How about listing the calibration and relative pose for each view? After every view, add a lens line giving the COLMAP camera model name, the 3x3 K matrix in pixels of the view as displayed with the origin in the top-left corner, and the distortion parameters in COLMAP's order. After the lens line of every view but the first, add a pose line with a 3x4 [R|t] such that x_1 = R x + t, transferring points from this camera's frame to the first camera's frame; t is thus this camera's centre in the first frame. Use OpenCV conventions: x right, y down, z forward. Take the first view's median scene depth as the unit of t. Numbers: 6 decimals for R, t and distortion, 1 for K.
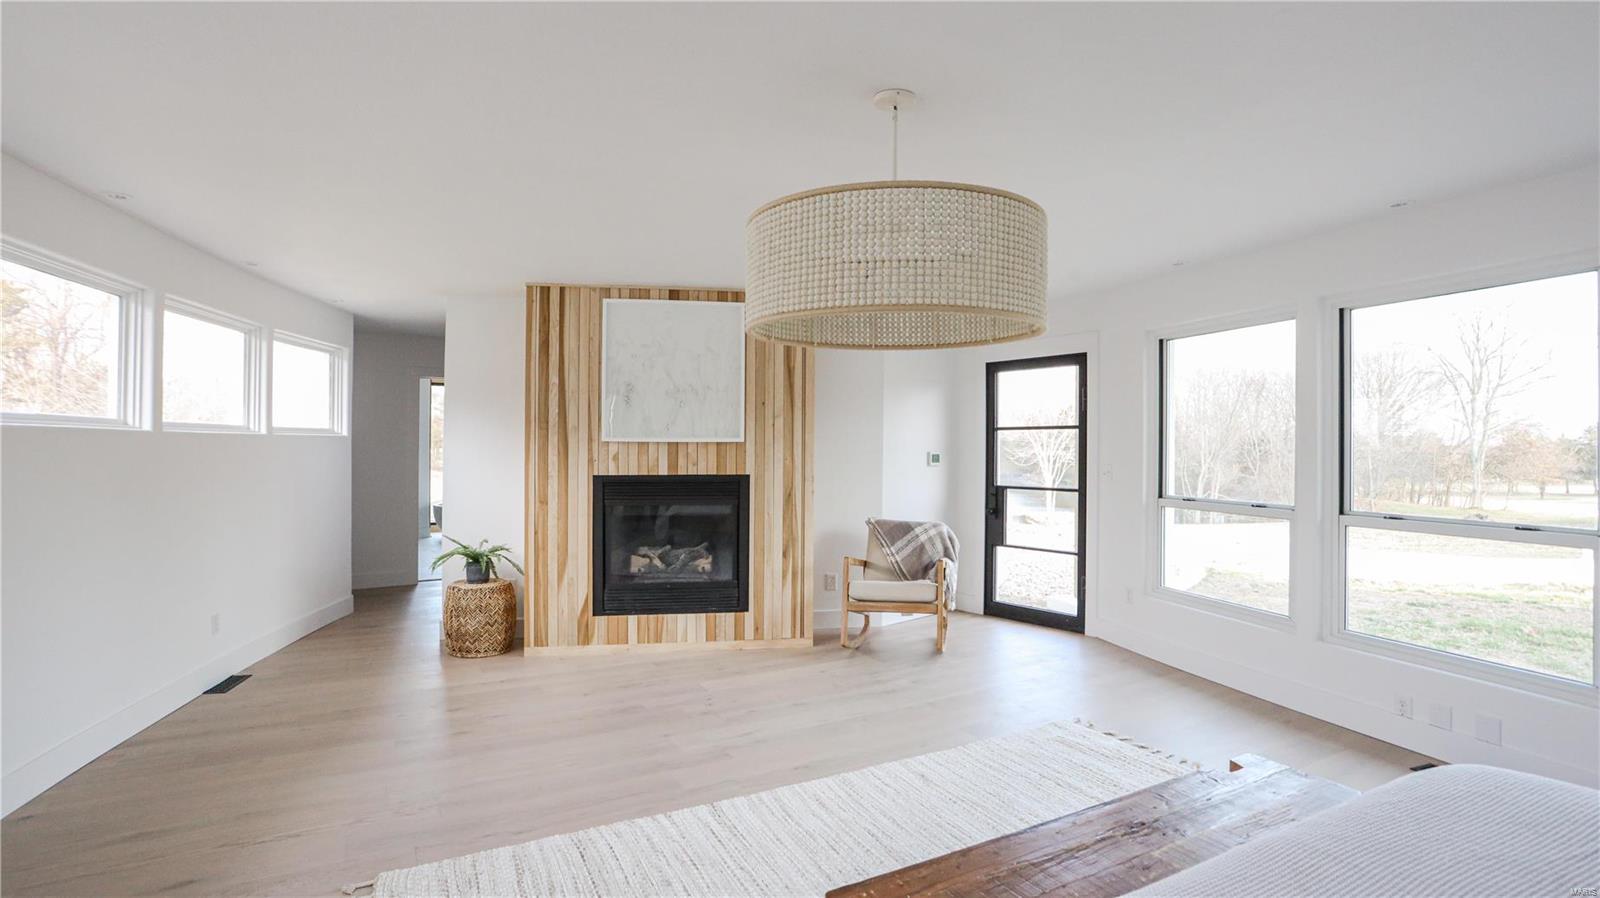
lens RADIAL K [[766.3, 0, 791.4], [0, 766.3, 441.8], [0, 0, 1]] dist [-0.087231, 0.047140]
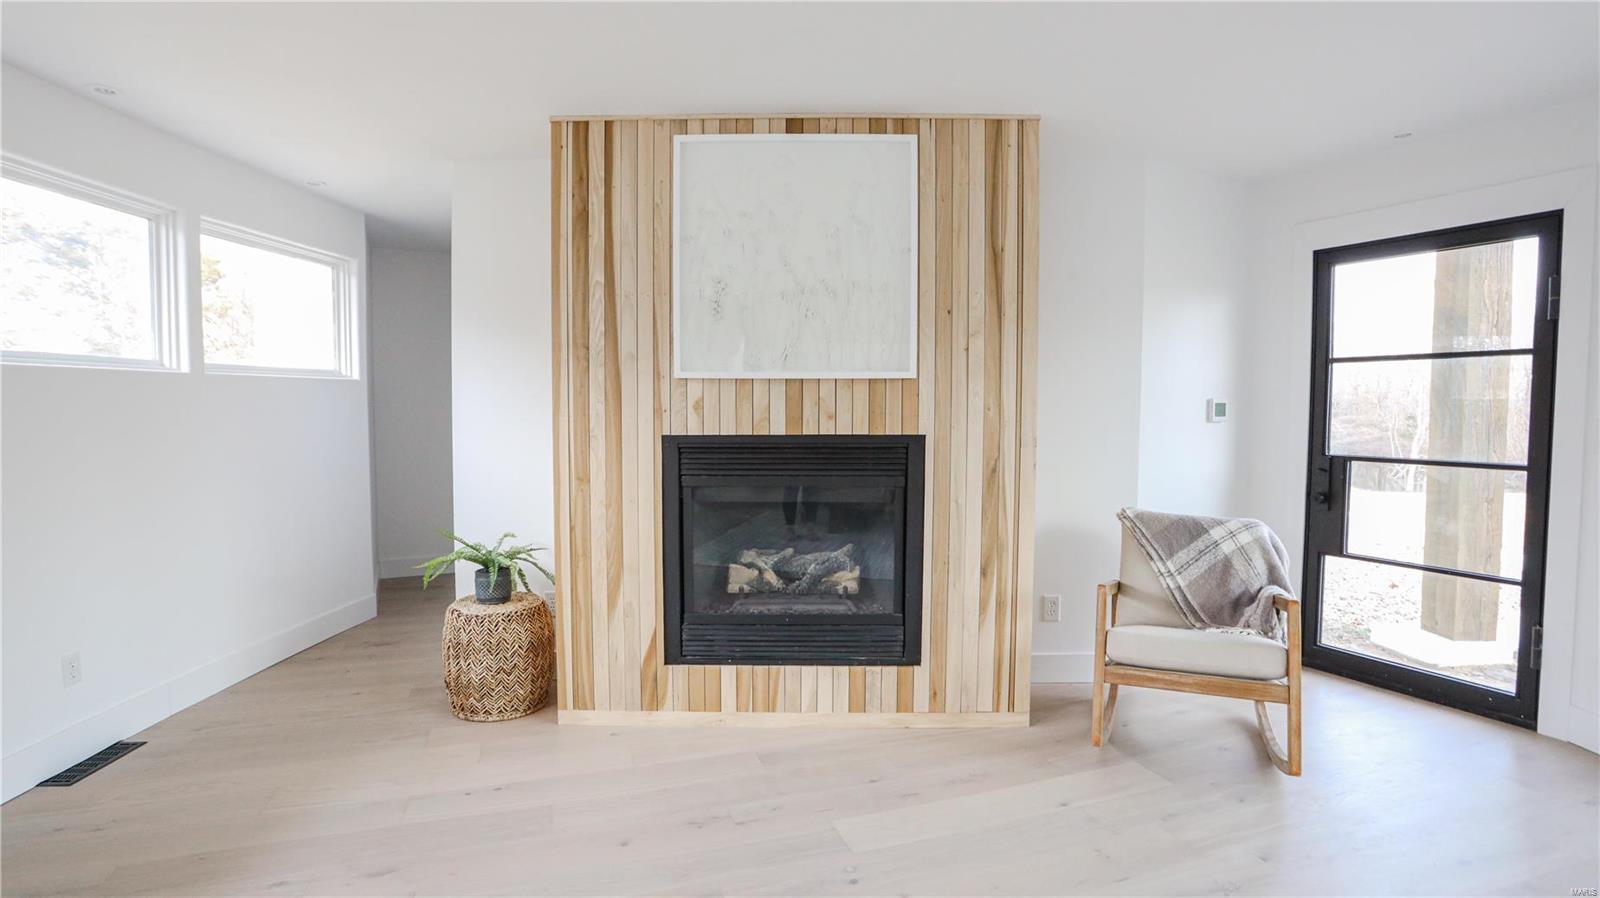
lens RADIAL K [[766.3, 0, 791.4], [0, 766.3, 441.8], [0, 0, 1]] dist [-0.087231, 0.047140]
pose [[0.982122, 0.006992, -0.188116, -0.045434], [0.003531, 0.998450, 0.055547, 0.015628], [0.188213, -0.055218, 0.980575, 0.414495]]
